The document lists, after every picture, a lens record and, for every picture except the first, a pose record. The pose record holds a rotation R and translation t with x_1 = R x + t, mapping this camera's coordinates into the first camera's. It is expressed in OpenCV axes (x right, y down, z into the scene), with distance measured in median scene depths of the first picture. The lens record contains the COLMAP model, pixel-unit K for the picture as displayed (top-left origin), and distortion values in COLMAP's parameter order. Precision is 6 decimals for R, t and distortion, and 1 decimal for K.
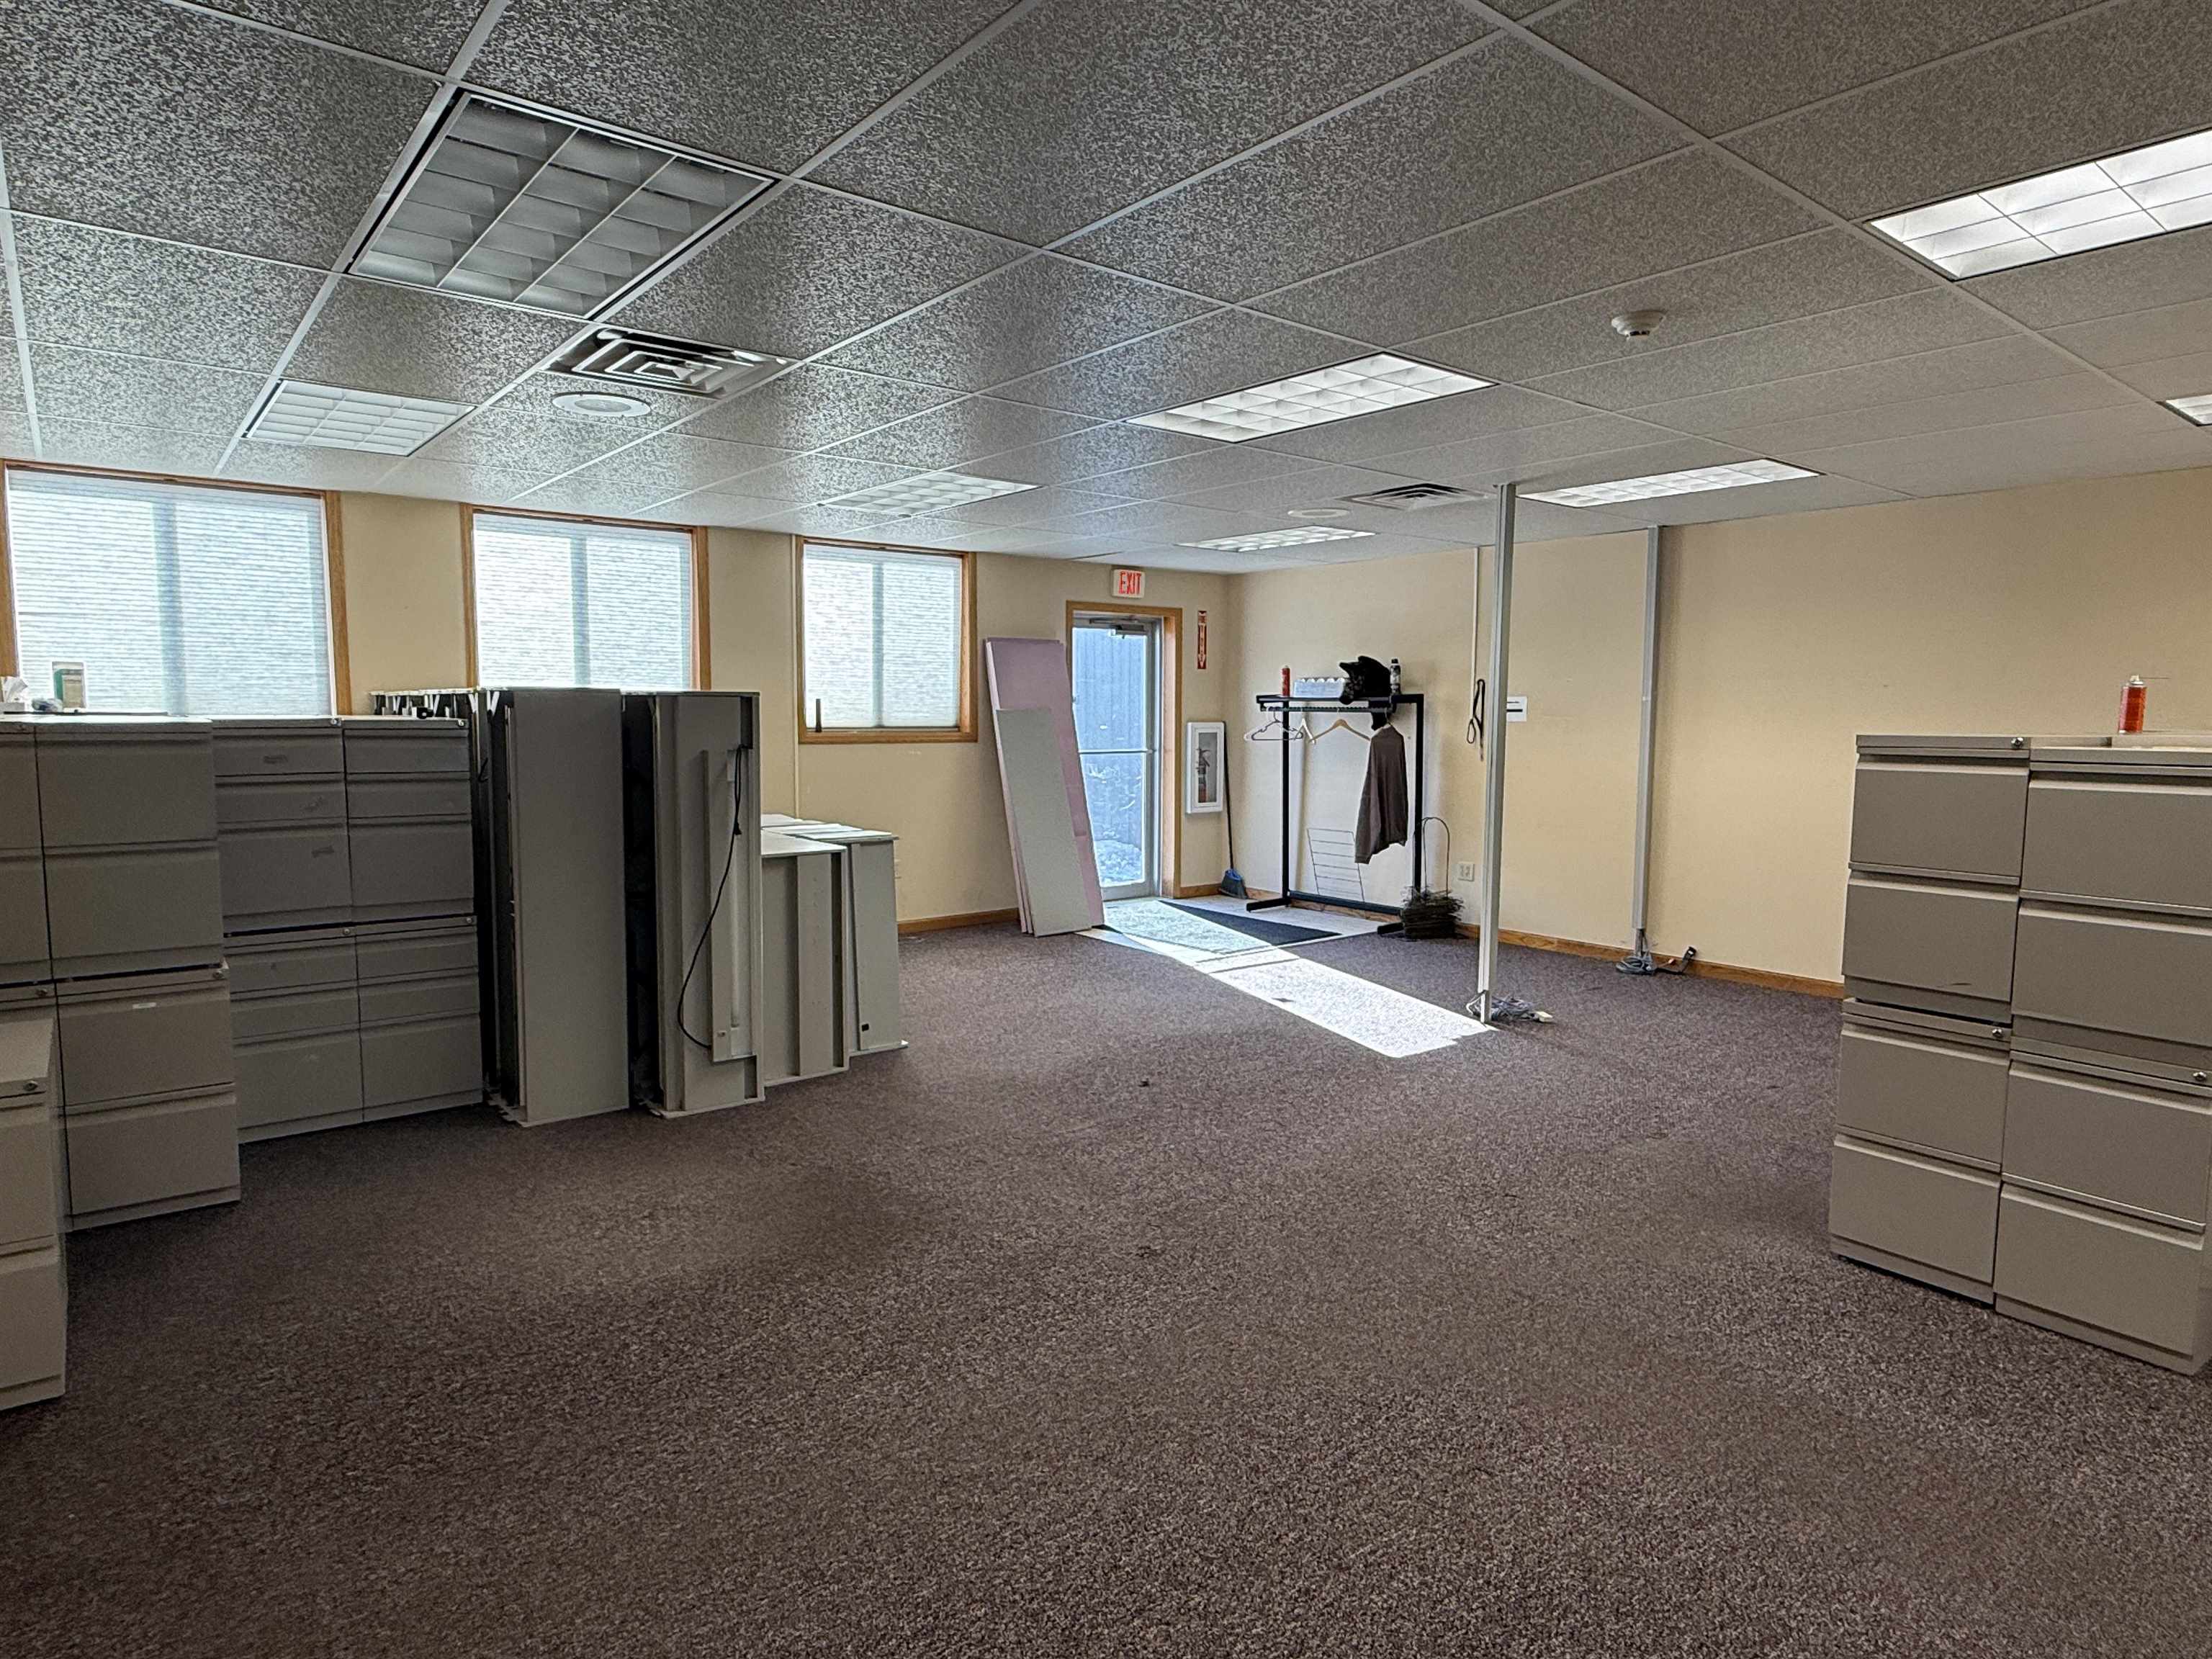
lens RADIAL K [[1286.1, 0, 1099.1], [0, 1286.1, 826.4], [0, 0, 1]] dist [0.007280, 0.000173]
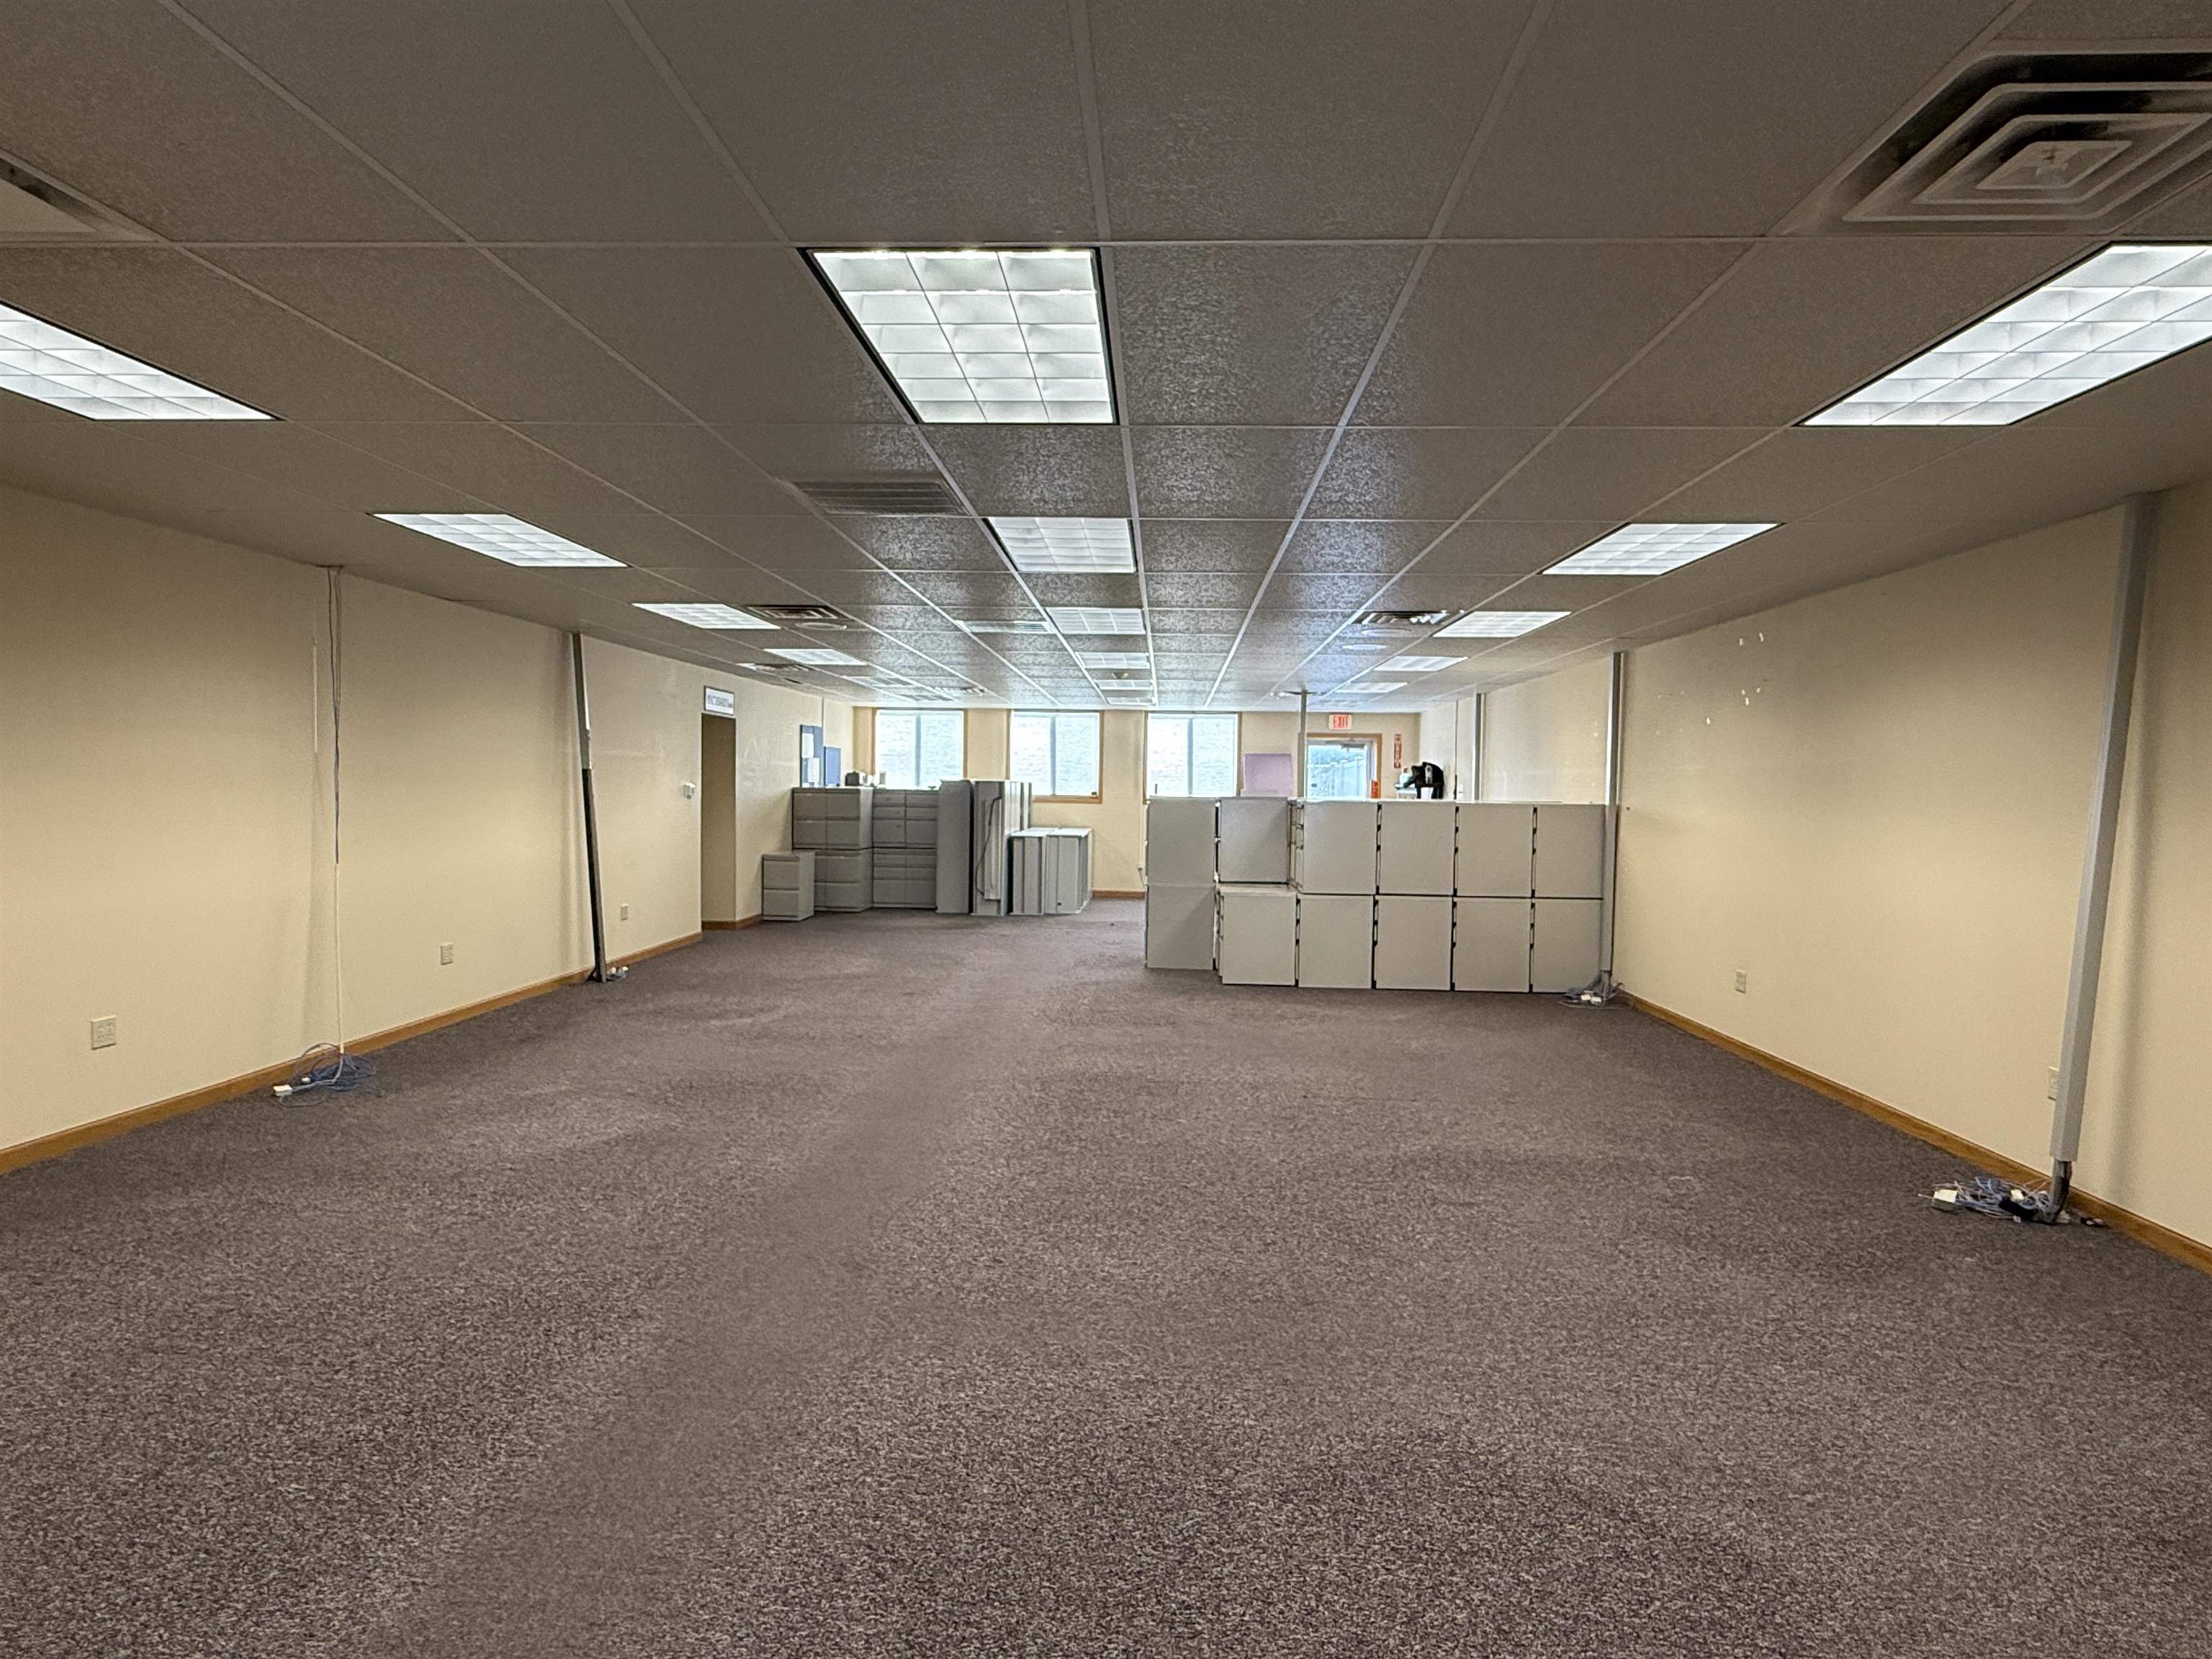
lens RADIAL K [[1286.1, 0, 1102.0], [0, 1286.1, 838.4], [0, 0, 1]] dist [0.007280, 0.000173]
pose [[0.752596, 0.042218, -0.657128, 1.106684], [-0.072598, 0.997179, -0.019080, 0.040416], [0.654468, 0.062065, 0.753538, -0.668440]]
